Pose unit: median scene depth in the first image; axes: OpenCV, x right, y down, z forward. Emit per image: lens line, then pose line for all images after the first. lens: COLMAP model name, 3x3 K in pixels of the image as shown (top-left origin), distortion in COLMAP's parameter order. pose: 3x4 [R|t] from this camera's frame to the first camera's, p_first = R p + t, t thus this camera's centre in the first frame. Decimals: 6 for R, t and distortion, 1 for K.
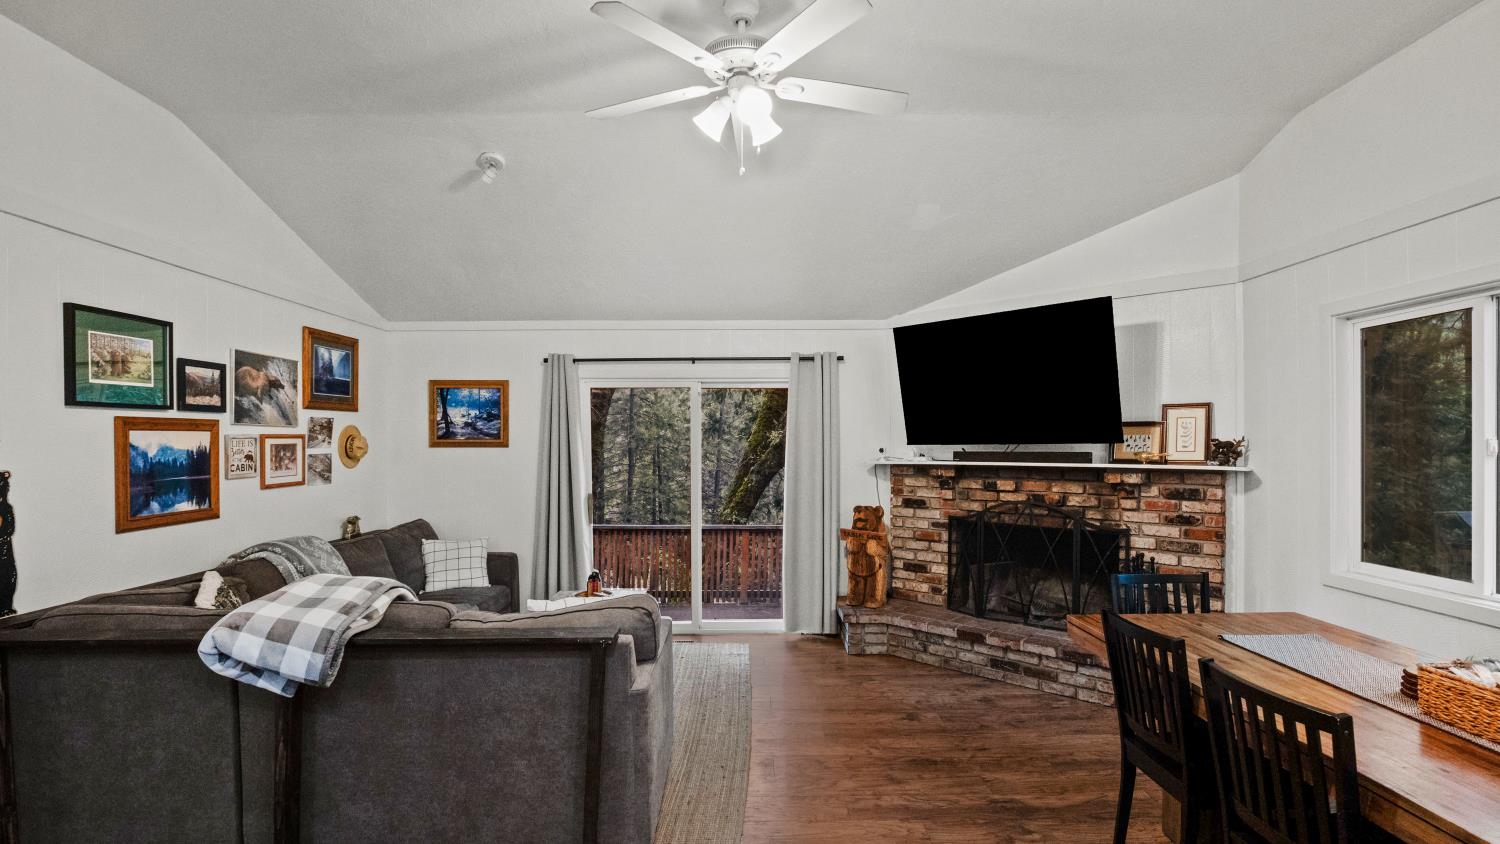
lens RADIAL K [[699.2, 0, 753.0], [0, 699.2, 442.6], [0, 0, 1]] dist [-0.029900, 0.000129]
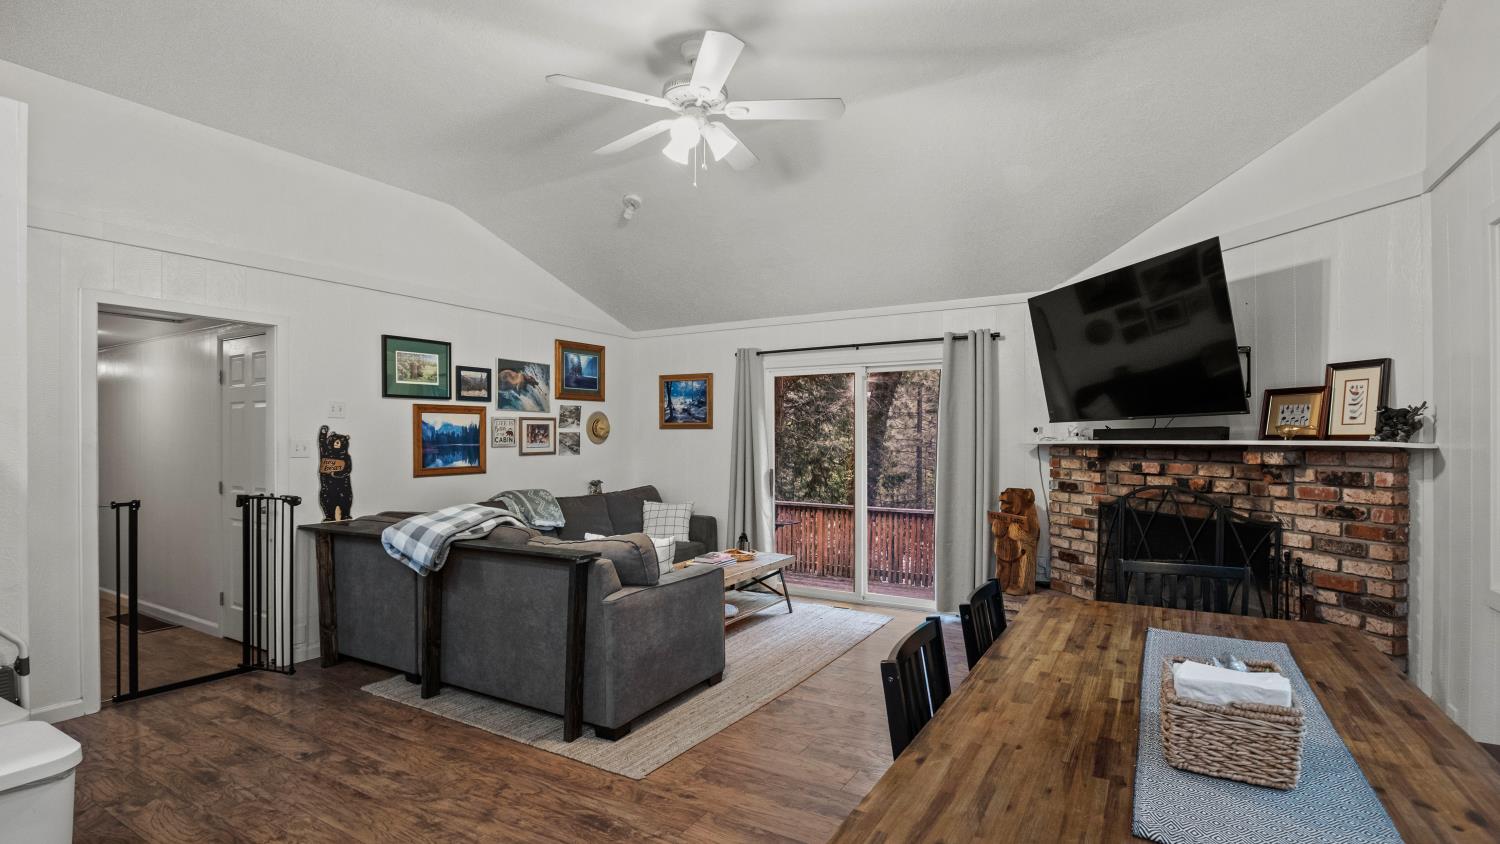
lens RADIAL K [[690.4, 0, 758.9], [0, 690.4, 432.7], [0, 0, 1]] dist [-0.036277, 0.007040]
pose [[0.863274, -0.001298, -0.504734, 0.371532], [-0.002228, 0.999977, -0.006382, 0.024279], [0.504730, 0.006633, 0.863252, 0.016340]]
